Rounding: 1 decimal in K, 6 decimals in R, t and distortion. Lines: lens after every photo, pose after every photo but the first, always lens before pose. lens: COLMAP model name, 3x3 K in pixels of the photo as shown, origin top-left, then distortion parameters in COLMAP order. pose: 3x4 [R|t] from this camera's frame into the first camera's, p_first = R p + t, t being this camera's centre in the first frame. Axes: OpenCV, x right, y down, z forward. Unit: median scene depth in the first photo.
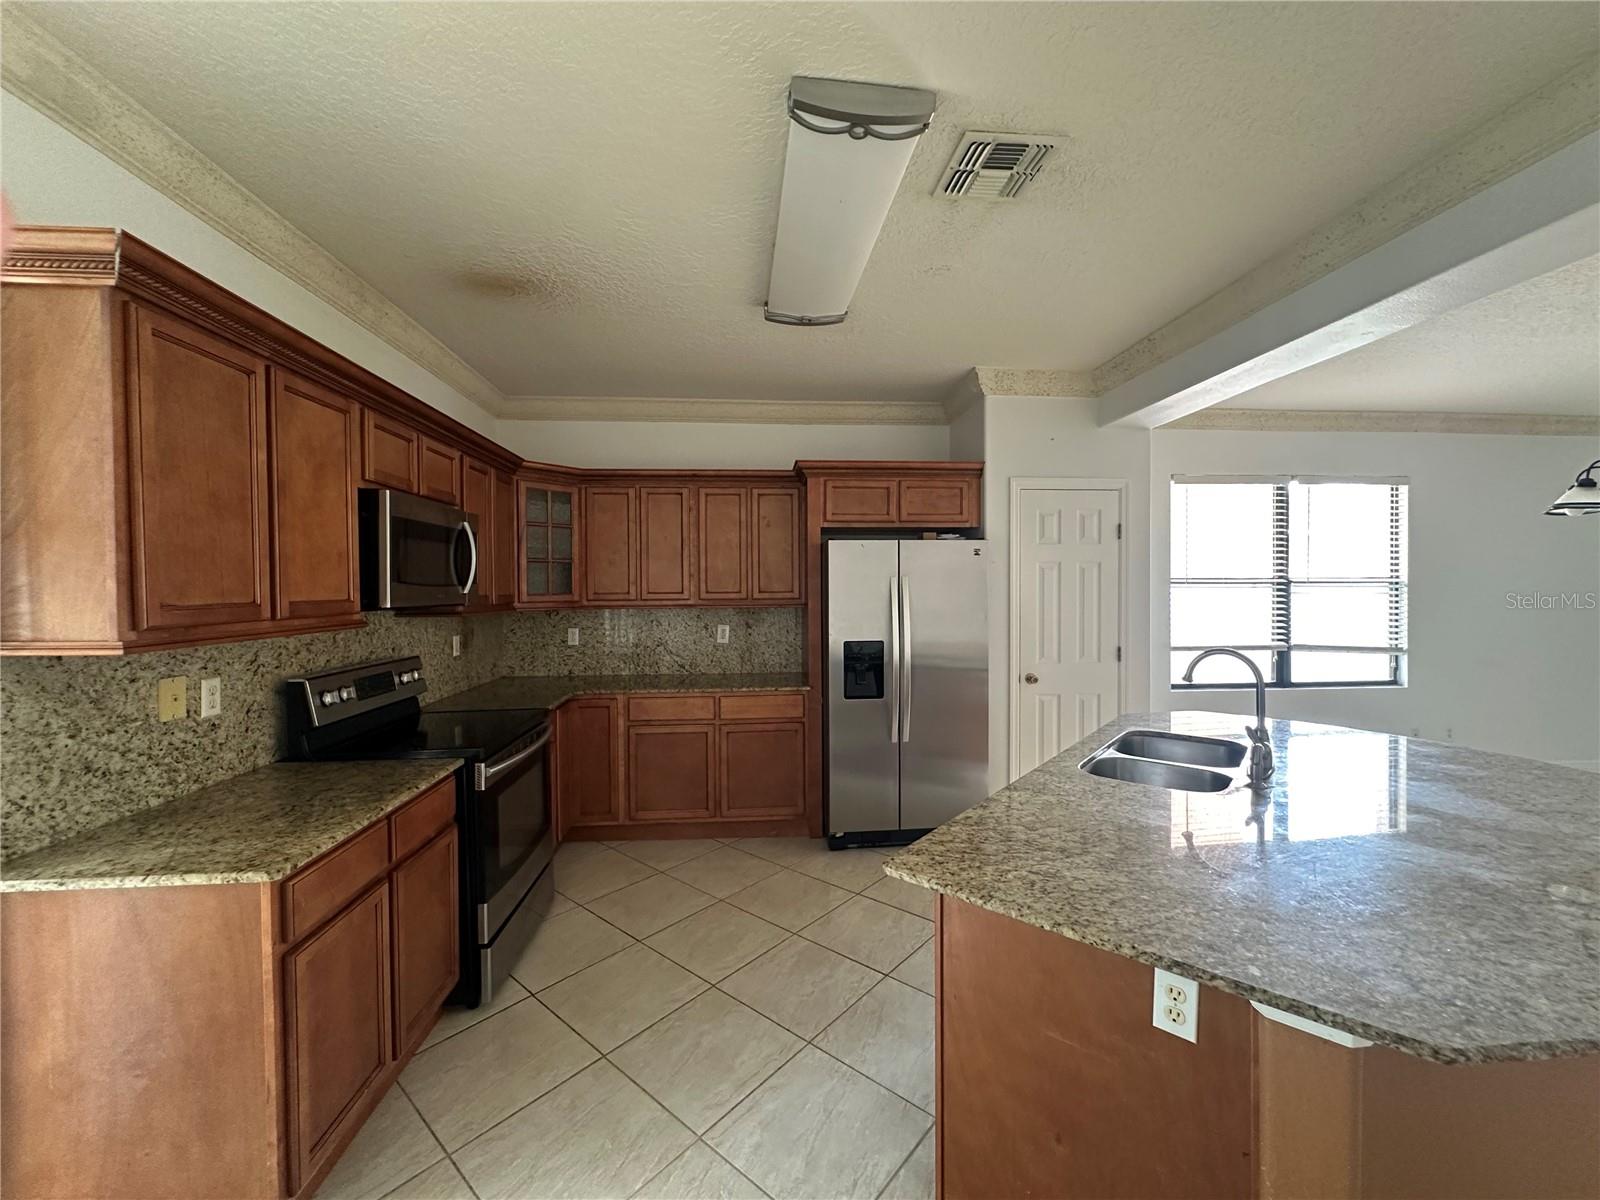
lens RADIAL K [[641.4, 0, 799.1], [0, 641.4, 595.3], [0, 0, 1]] dist [-0.003461, 0.000940]
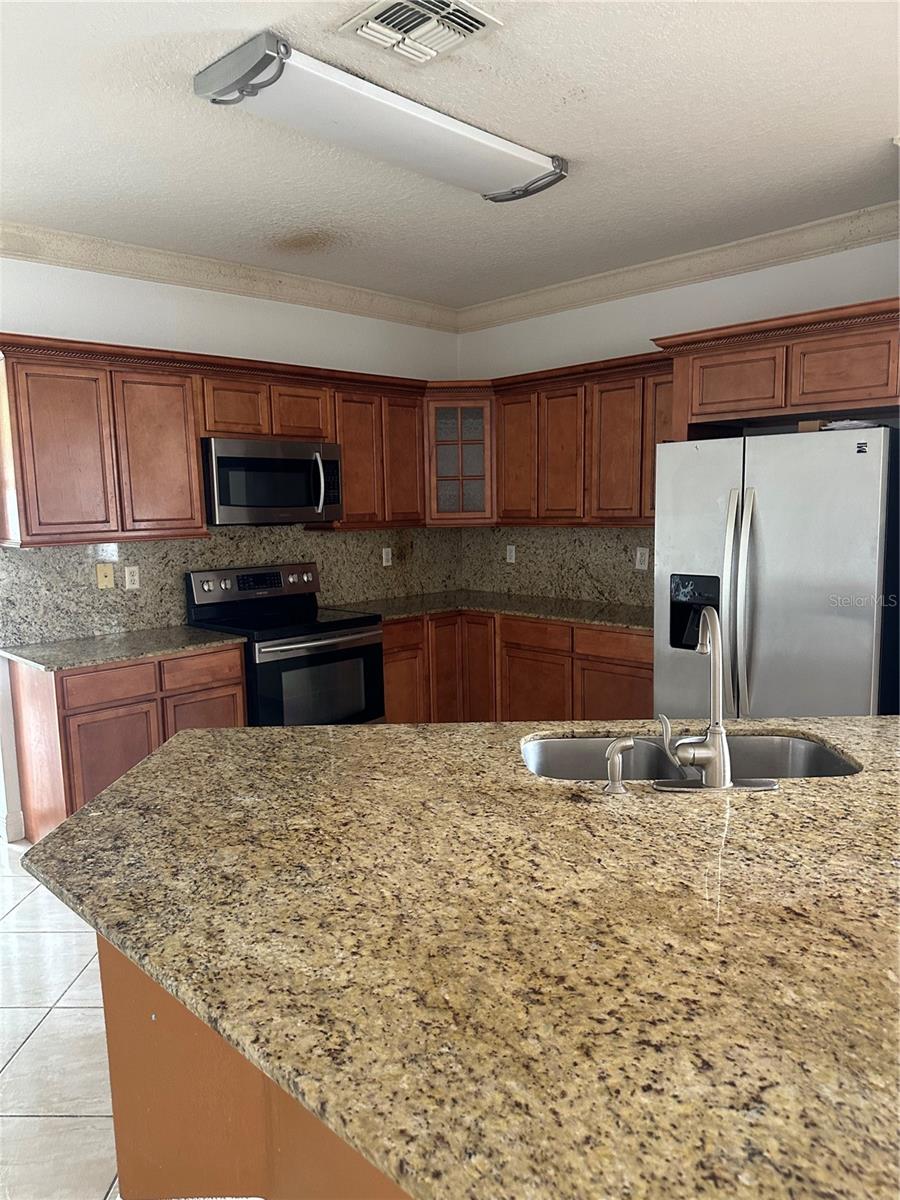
lens RADIAL K [[844.4, 0, 449.0], [0, 844.4, 603.6], [0, 0, 1]] dist [0.025156, -0.012110]
pose [[0.636195, 0.087456, -0.766555, 1.154204], [0.004903, 0.993076, 0.117369, -0.023371], [0.771512, -0.078428, 0.631362, 0.226576]]
